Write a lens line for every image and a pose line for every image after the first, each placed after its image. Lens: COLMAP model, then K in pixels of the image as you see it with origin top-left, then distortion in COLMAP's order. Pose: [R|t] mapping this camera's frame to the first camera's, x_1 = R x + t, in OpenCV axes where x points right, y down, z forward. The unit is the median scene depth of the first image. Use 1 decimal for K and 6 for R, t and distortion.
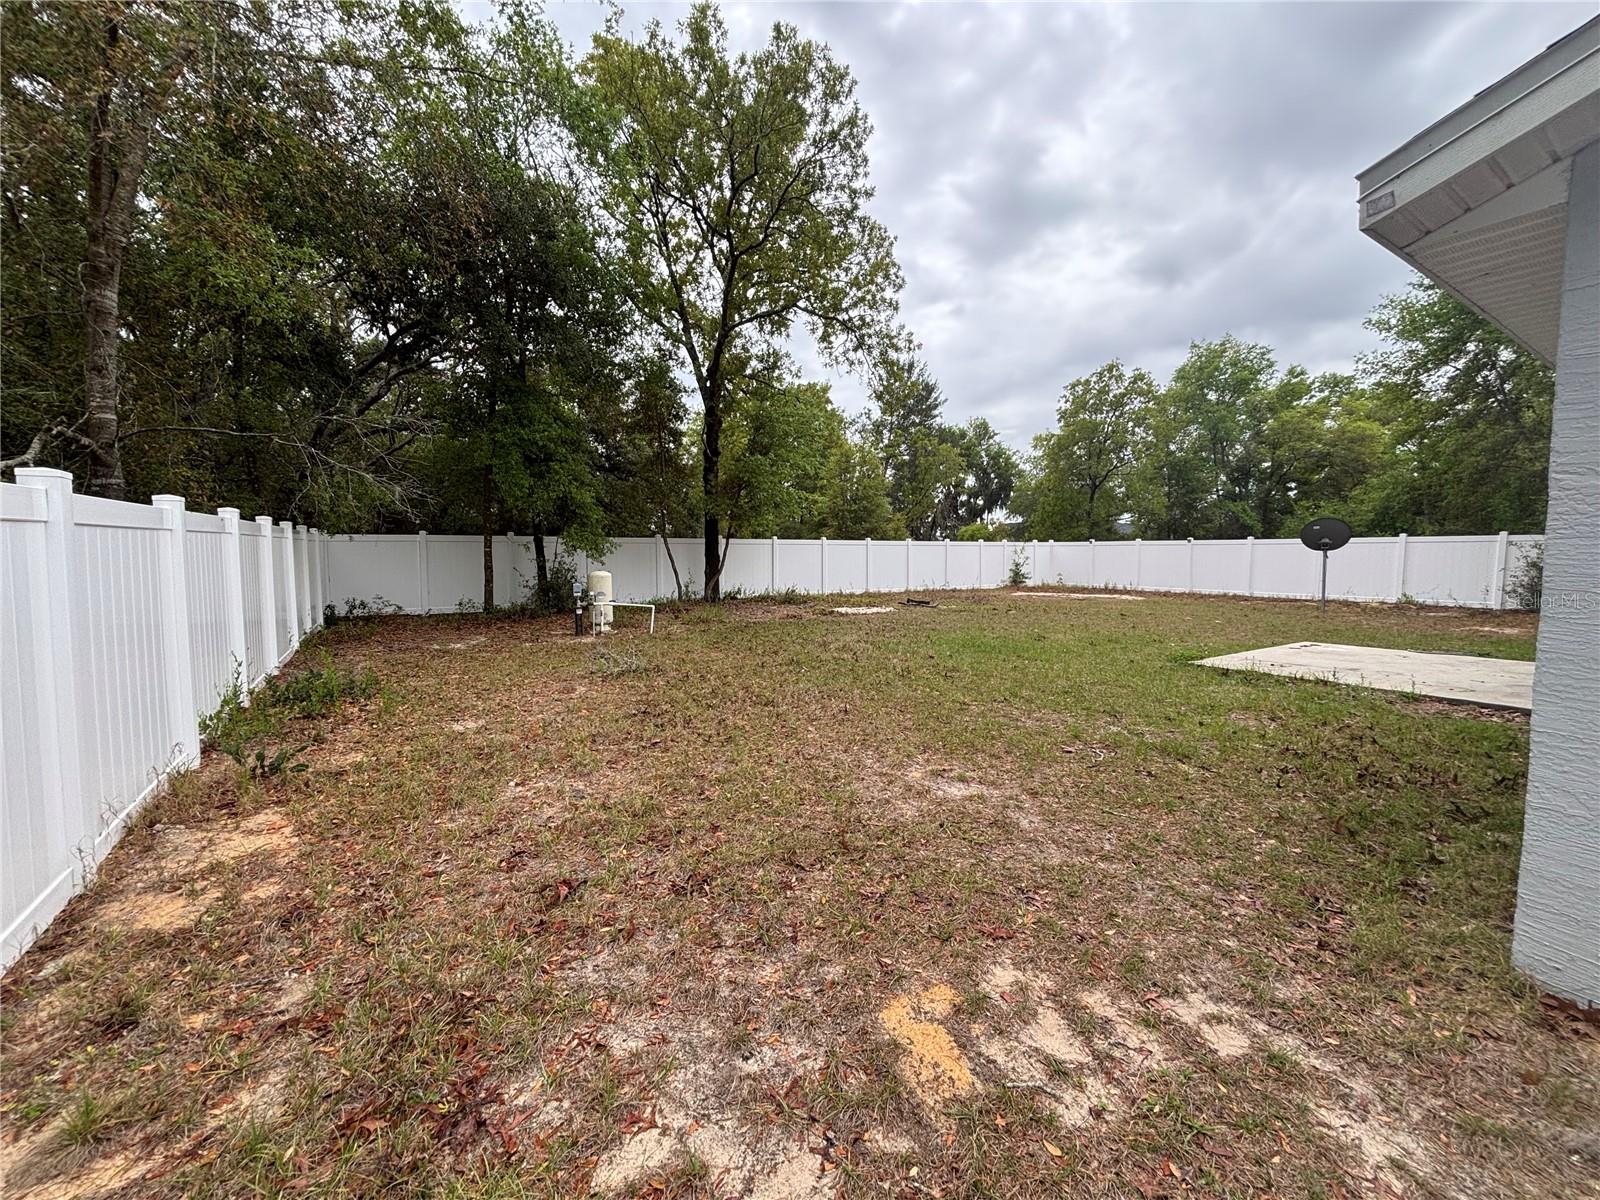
lens RADIAL K [[650.0, 0, 802.1], [0, 650.0, 598.5], [0, 0, 1]] dist [0.001199, 0.000065]
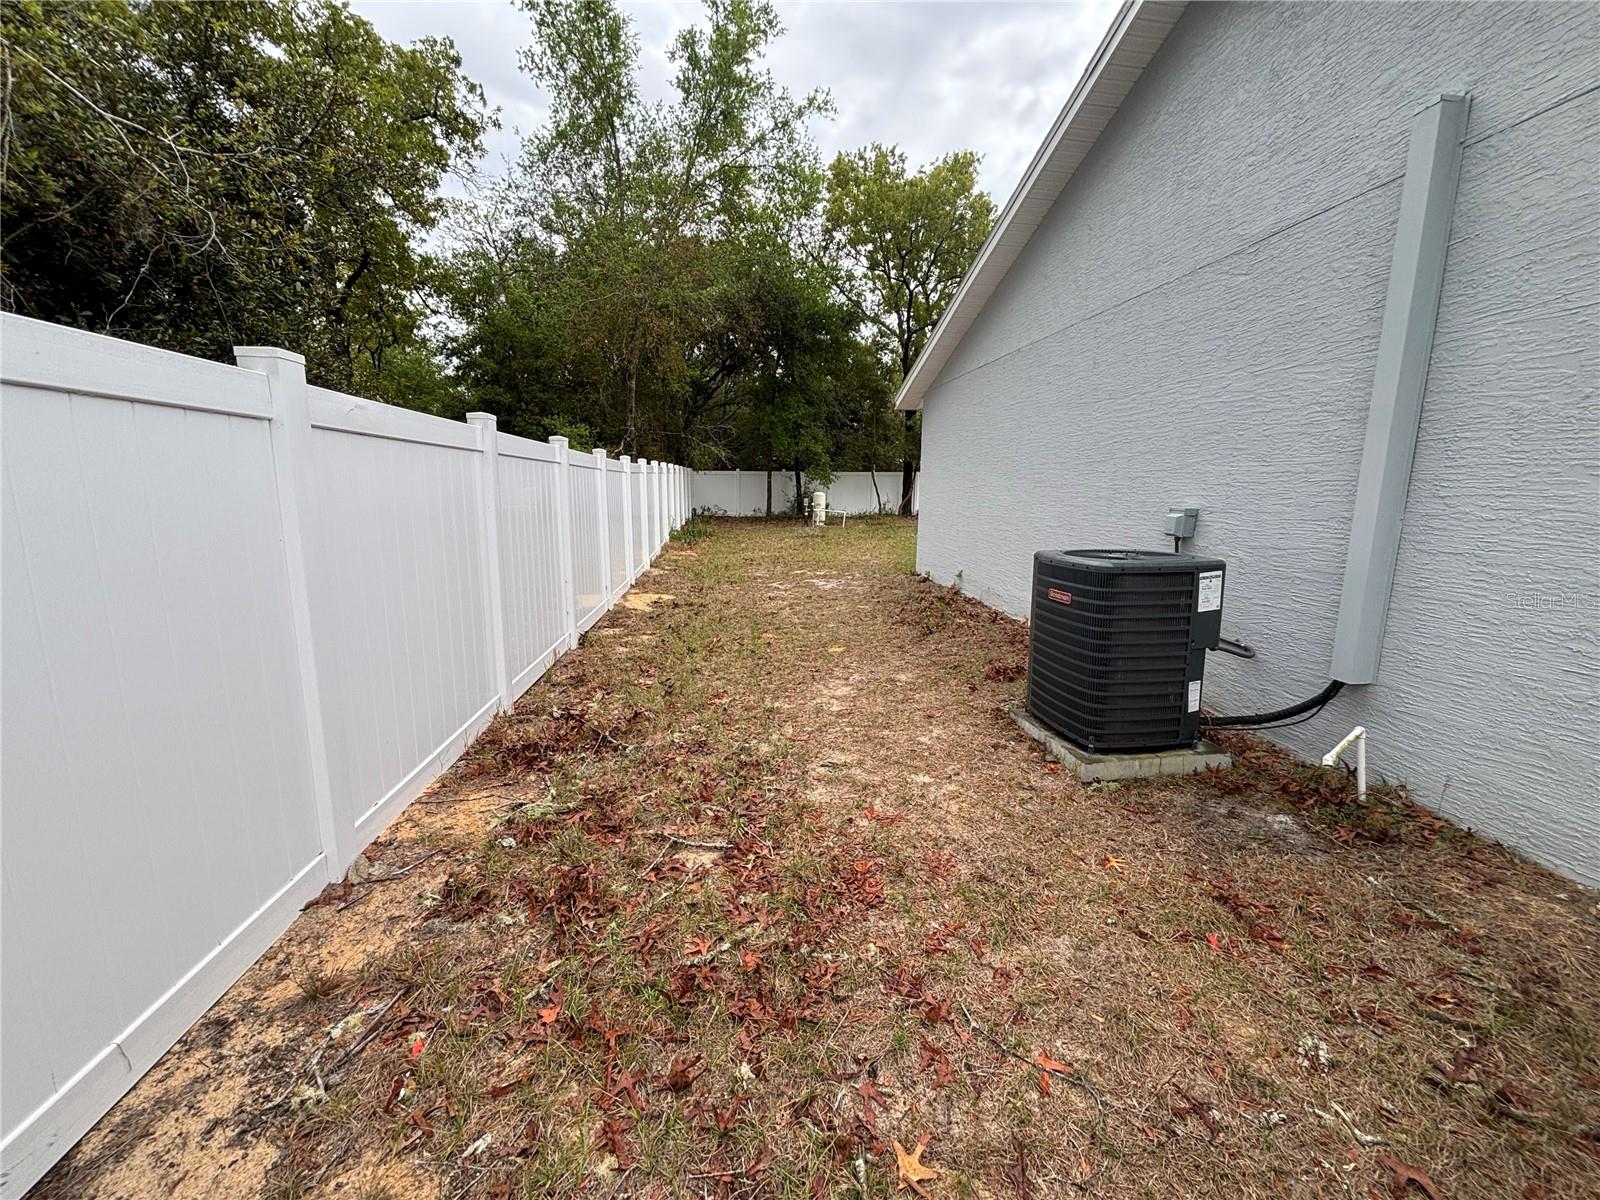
lens RADIAL K [[650.0, 0, 802.1], [0, 650.0, 598.5], [0, 0, 1]] dist [0.001199, 0.000065]
pose [[0.900794, 0.079673, -0.426875, 0.365933], [-0.033250, 0.992794, 0.115132, 0.037489], [0.432971, -0.089517, 0.896952, -0.551965]]
